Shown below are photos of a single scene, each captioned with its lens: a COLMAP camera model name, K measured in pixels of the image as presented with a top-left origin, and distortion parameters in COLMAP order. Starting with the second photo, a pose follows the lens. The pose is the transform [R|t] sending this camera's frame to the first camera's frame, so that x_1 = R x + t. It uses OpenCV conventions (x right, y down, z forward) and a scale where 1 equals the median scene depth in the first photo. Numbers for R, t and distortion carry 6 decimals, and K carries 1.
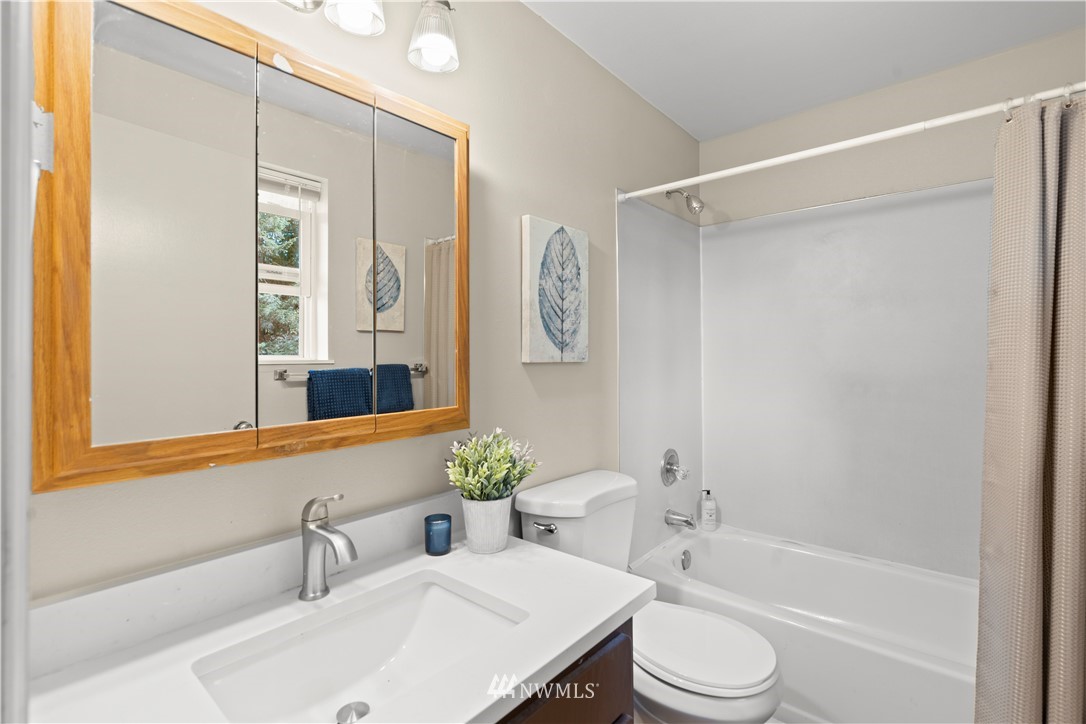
lens RADIAL K [[493.1, 0, 542.3], [0, 493.1, 359.3], [0, 0, 1]] dist [0.010771, -0.000025]
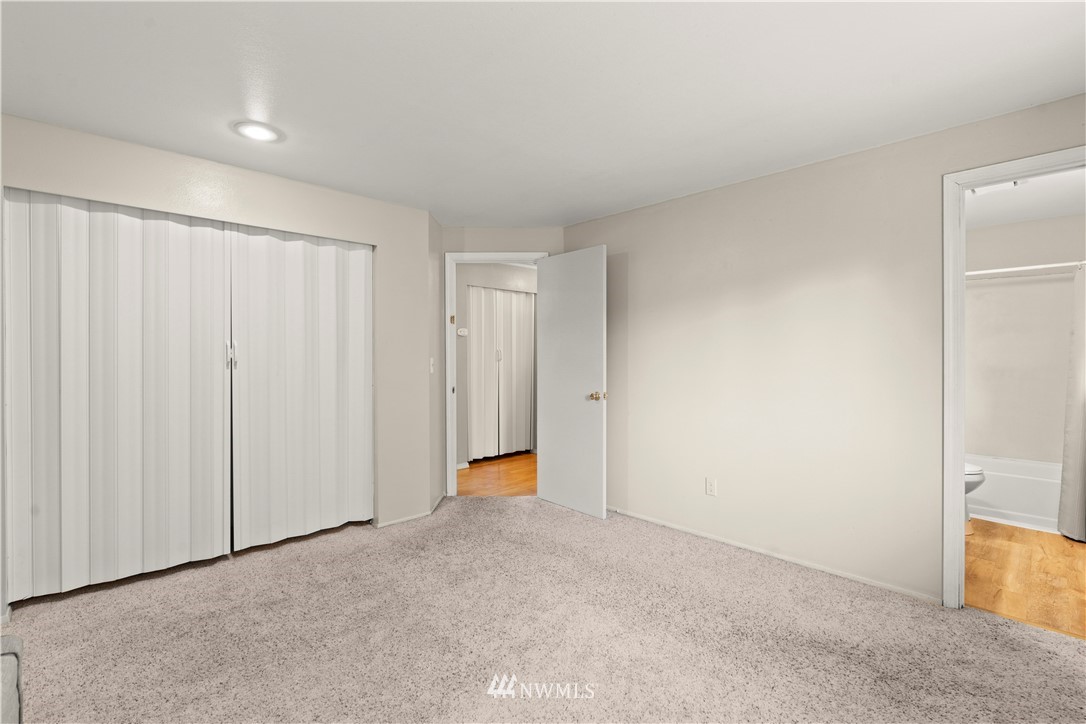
lens RADIAL K [[493.1, 0, 544.3], [0, 493.1, 363.0], [0, 0, 1]] dist [0.010771, -0.000025]
pose [[0.996515, 0.011829, -0.082576, -1.183623], [-0.010571, 0.999822, 0.015652, -0.000965], [0.082747, -0.014724, 0.996462, -1.332654]]
